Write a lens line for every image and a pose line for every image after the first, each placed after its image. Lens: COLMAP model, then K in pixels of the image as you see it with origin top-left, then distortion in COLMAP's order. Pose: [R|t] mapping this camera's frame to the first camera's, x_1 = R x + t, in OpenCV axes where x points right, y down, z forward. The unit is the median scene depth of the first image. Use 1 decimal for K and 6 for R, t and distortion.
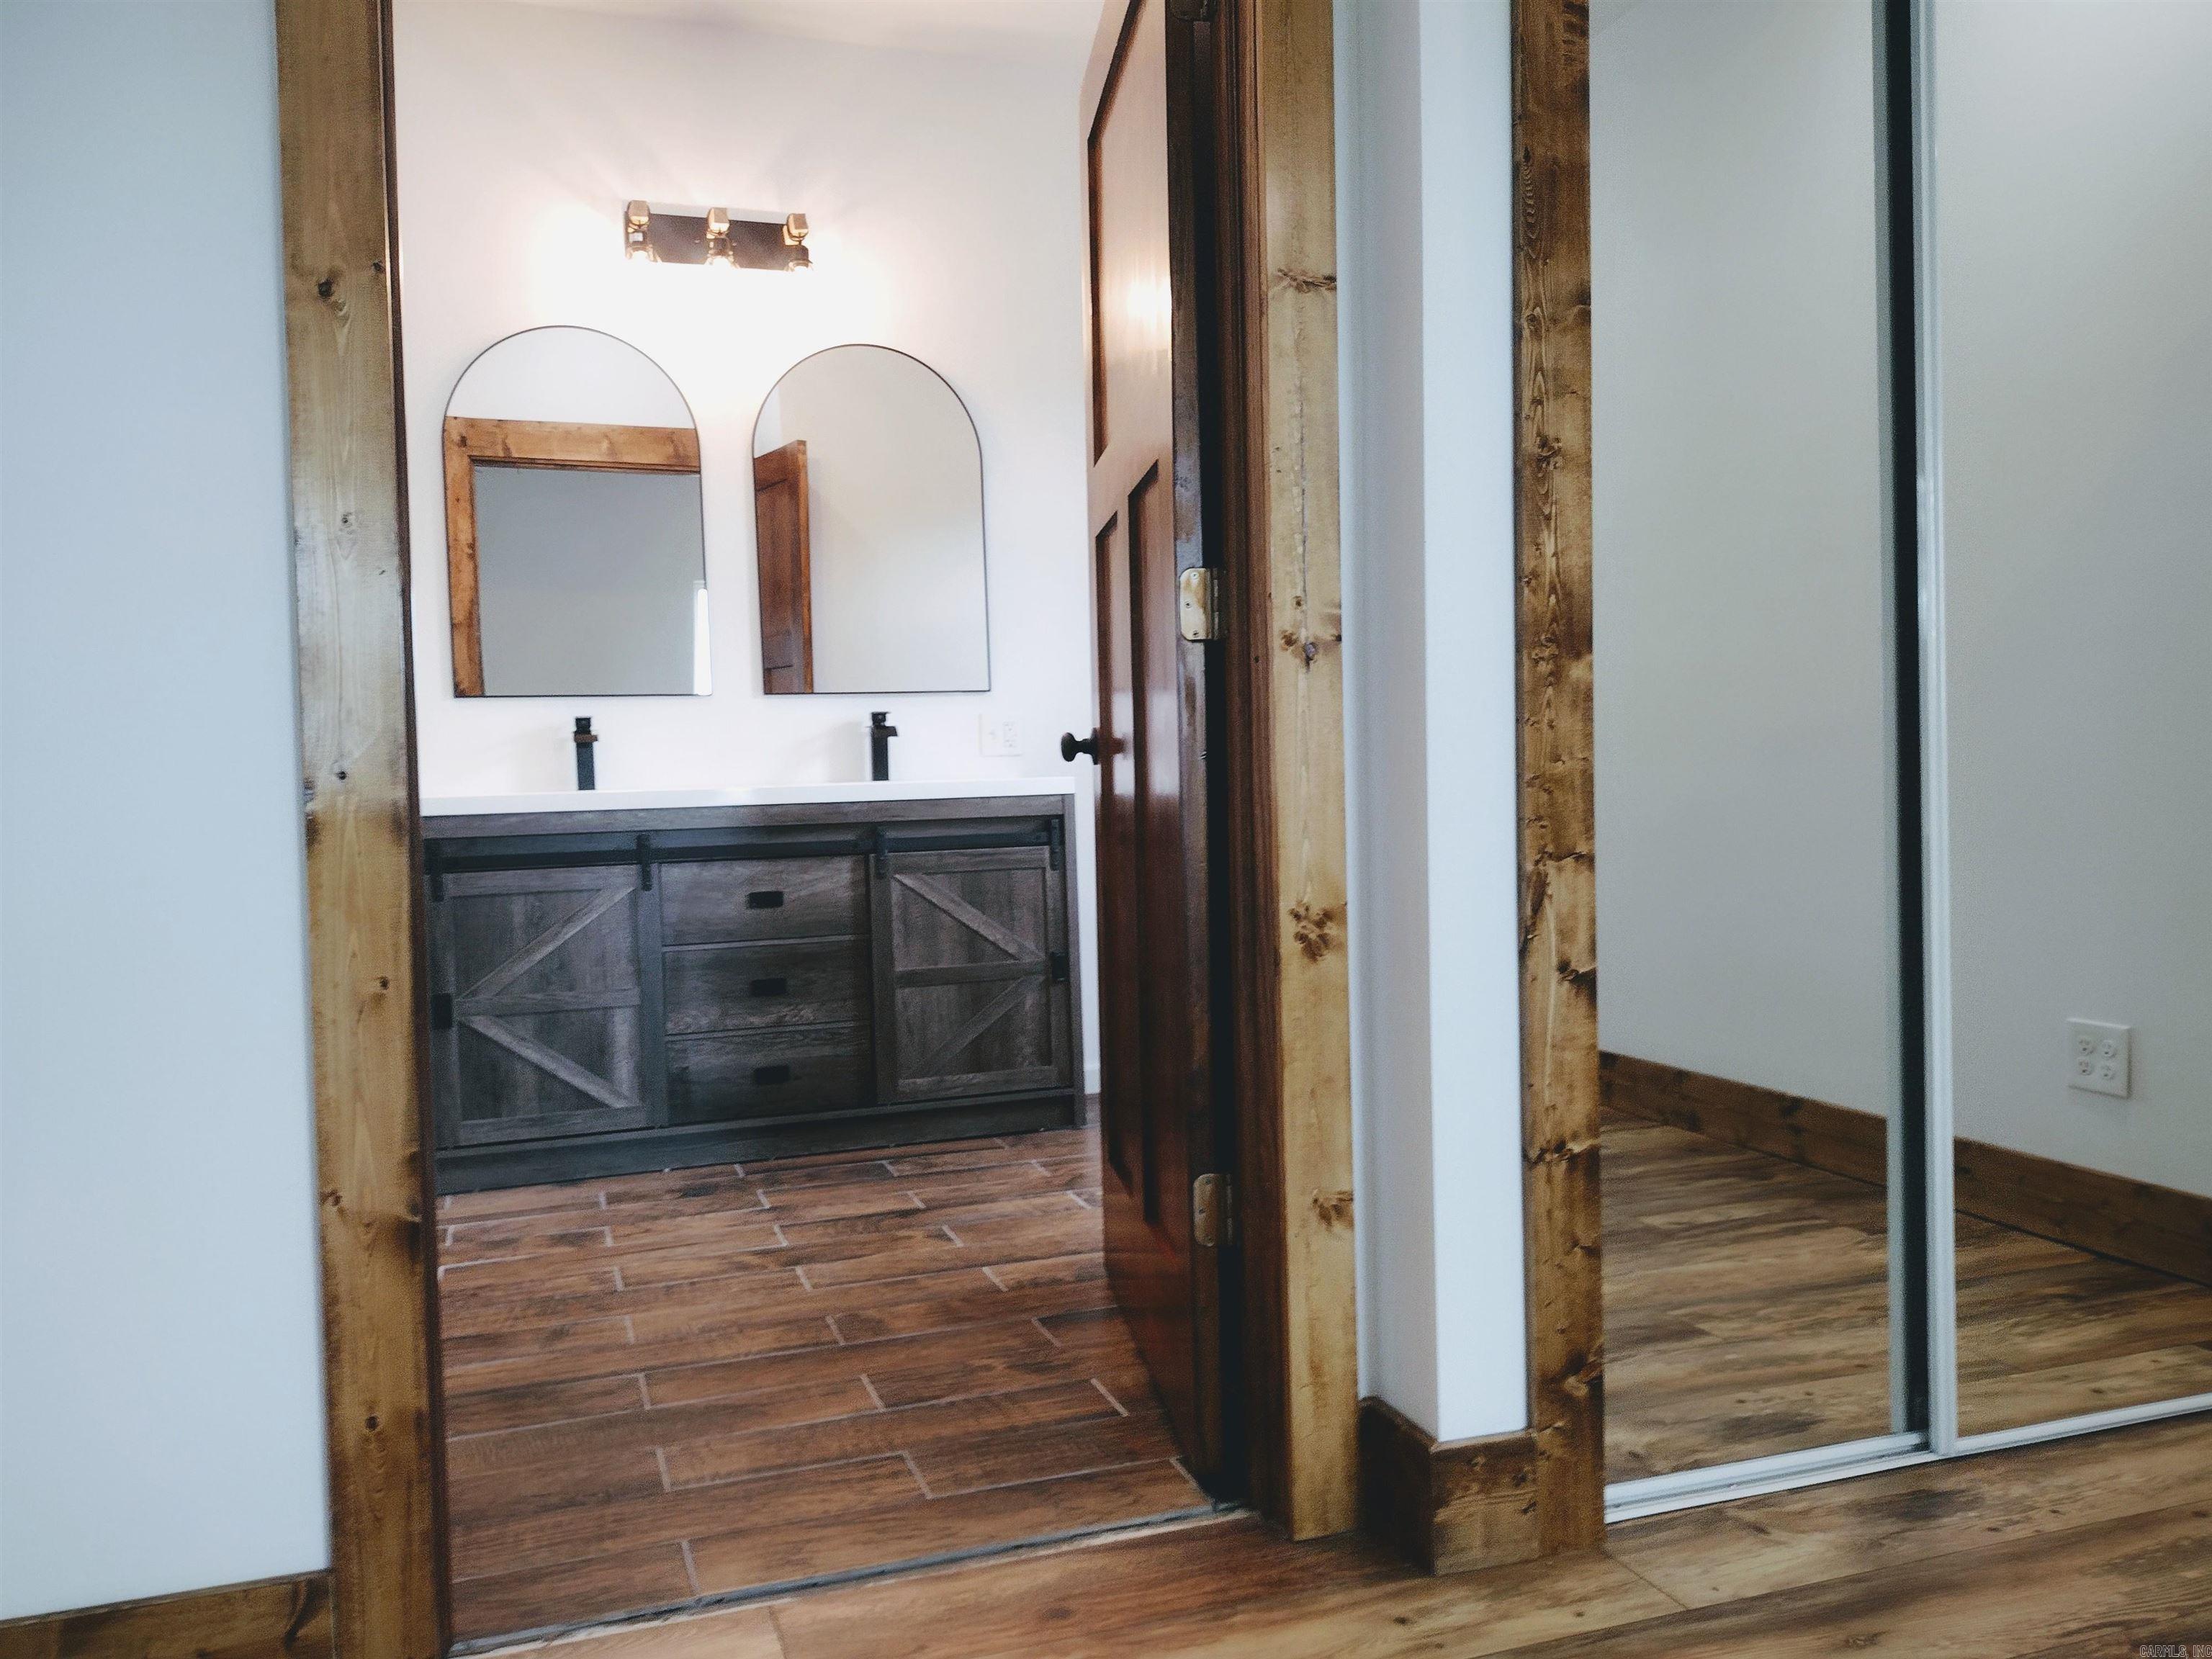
lens RADIAL K [[1682.8, 0, 1102.2], [0, 1682.8, 812.4], [0, 0, 1]] dist [0.051089, -0.068322]
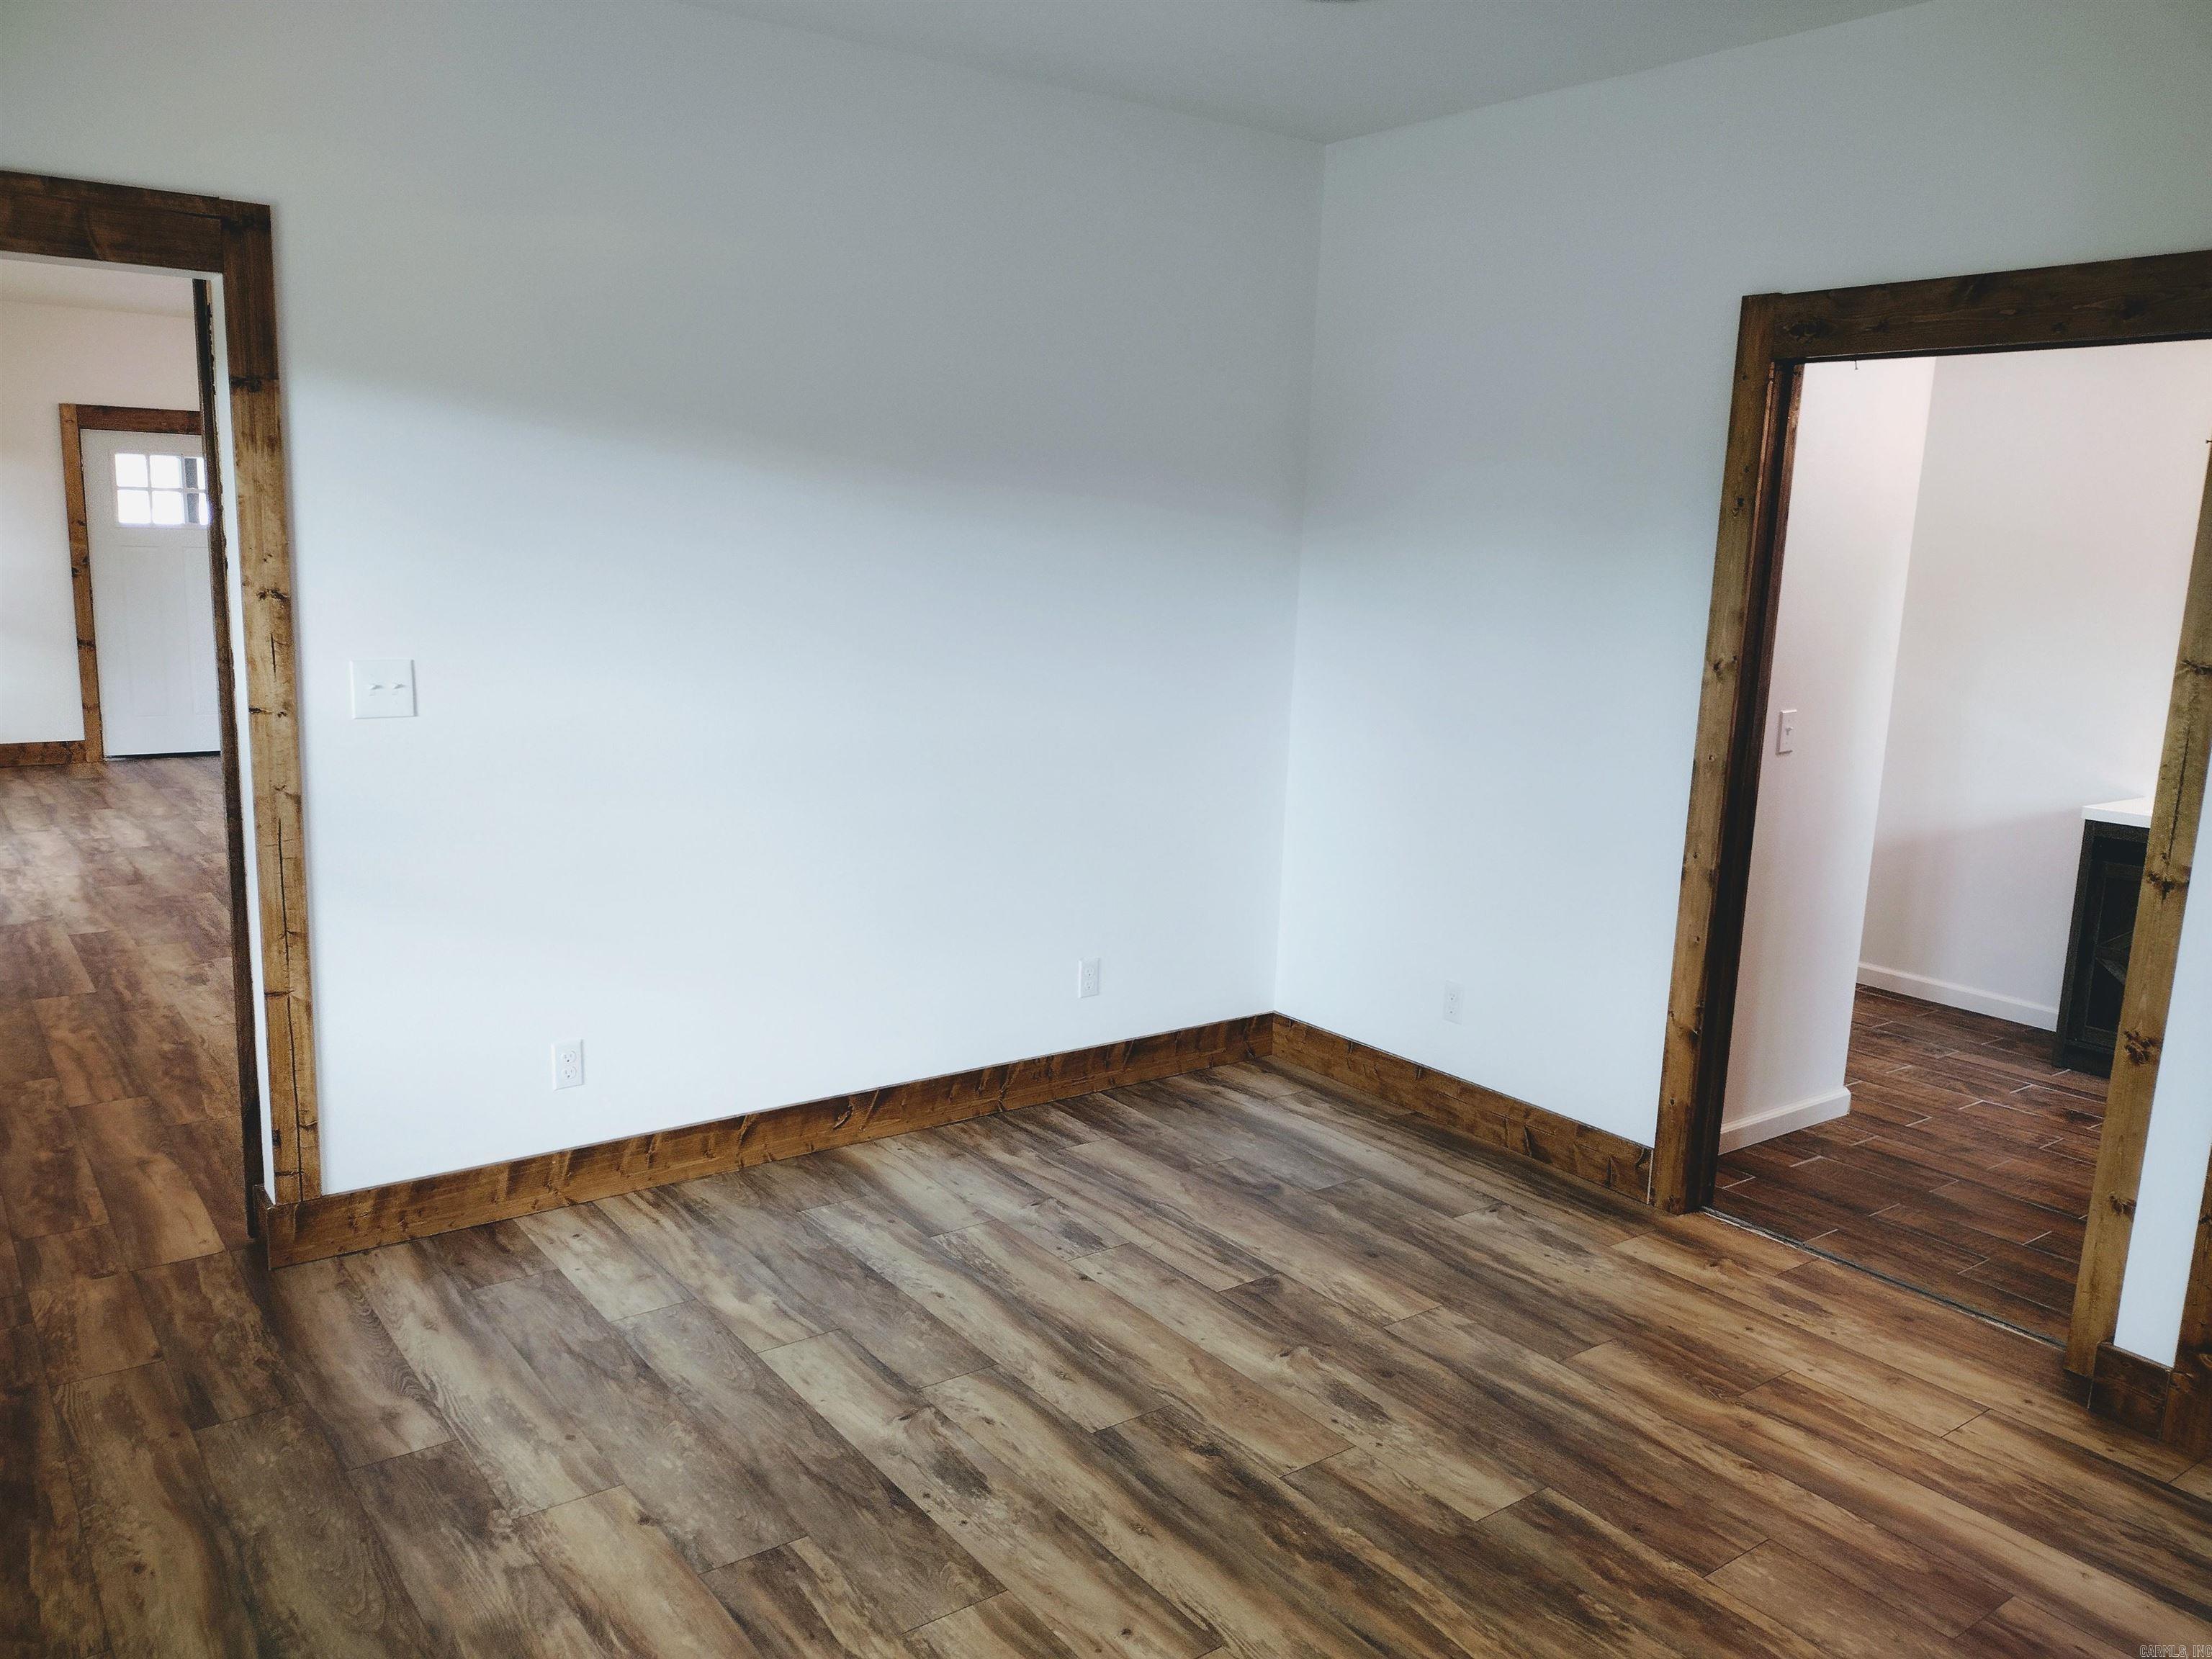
lens RADIAL K [[1694.1, 0, 1137.5], [0, 1694.1, 892.5], [0, 0, 1]] dist [0.002881, 0.000893]
pose [[0.323320, 0.237853, -0.915910, 1.284202], [-0.071670, 0.971270, 0.226929, -0.383946], [0.943572, -0.007727, 0.331078, -0.497288]]
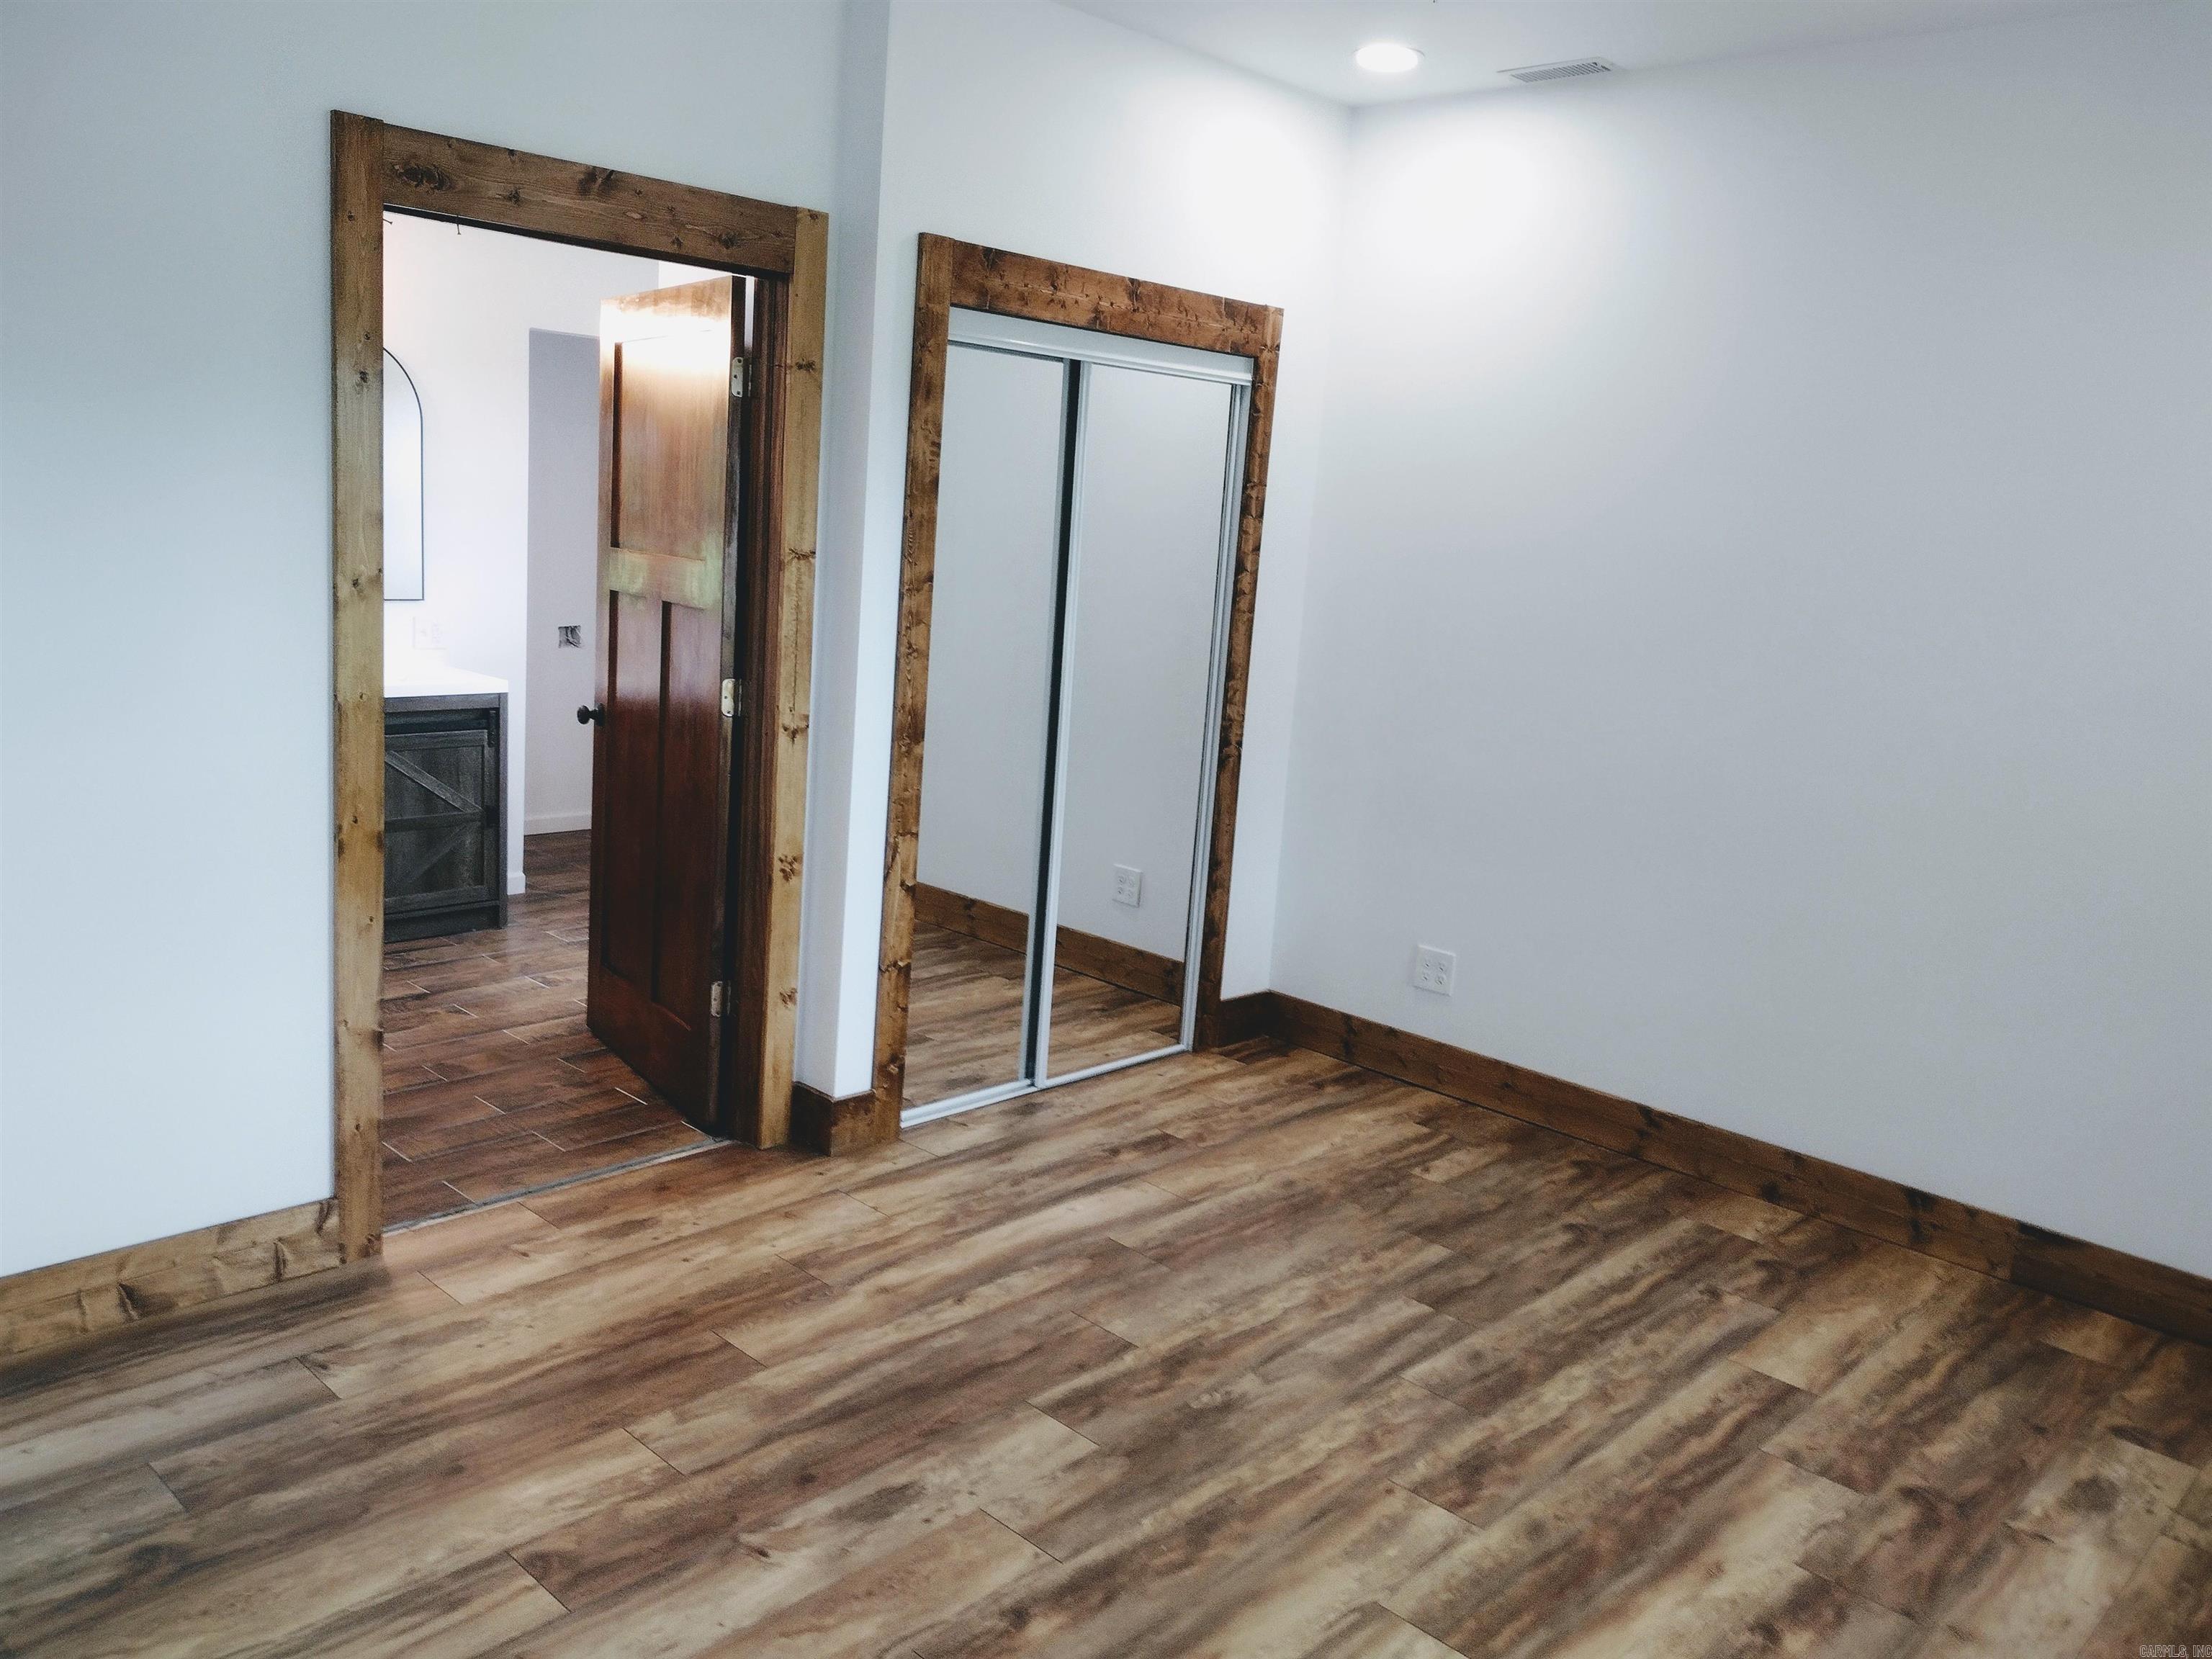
lens RADIAL K [[1661.0, 0, 1116.8], [0, 1661.0, 822.7], [0, 0, 1]] dist [0.091244, -0.128922]
pose [[0.879491, 0.000786, 0.475916, -0.479402], [-0.080503, 0.985834, 0.147141, -0.307745], [-0.469058, -0.167722, 0.867095, -0.927909]]
